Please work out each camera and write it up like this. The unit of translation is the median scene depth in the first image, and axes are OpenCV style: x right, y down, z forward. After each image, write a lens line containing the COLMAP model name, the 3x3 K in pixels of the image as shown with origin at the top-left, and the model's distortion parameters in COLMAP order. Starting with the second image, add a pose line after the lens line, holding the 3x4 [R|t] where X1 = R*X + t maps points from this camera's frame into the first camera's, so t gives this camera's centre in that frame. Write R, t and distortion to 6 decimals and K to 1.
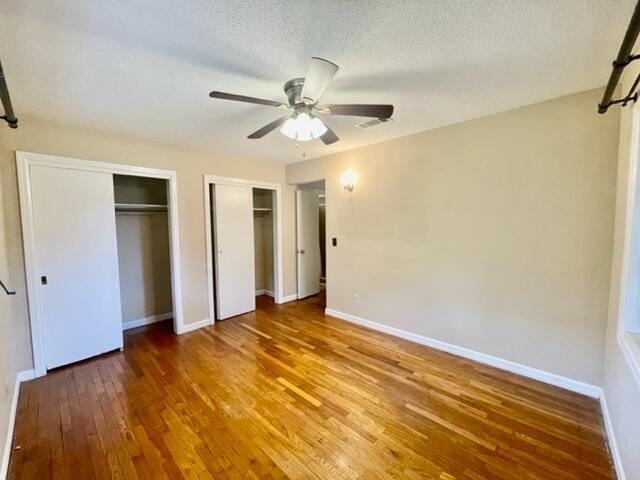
lens RADIAL K [[258.7, 0, 319.1], [0, 258.7, 240.9], [0, 0, 1]] dist [-0.003293, -0.000348]
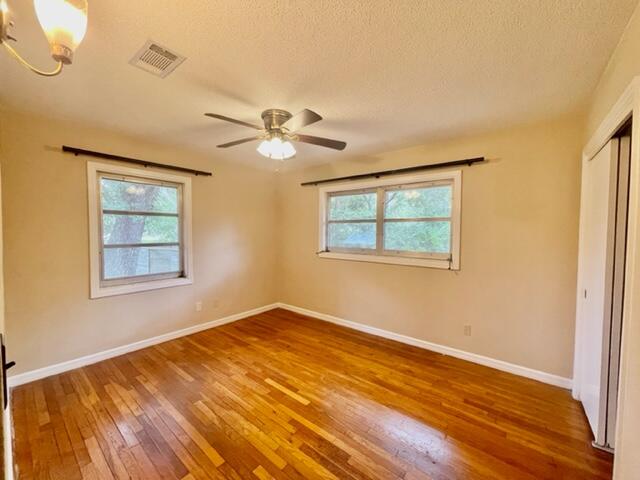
lens RADIAL K [[258.7, 0, 319.1], [0, 258.7, 240.9], [0, 0, 1]] dist [-0.003293, -0.000348]
pose [[-0.997682, 0.004653, -0.067895, -0.148721], [-0.002626, 0.994285, 0.106729, -0.120069], [0.068003, 0.106660, -0.991967, 1.953920]]
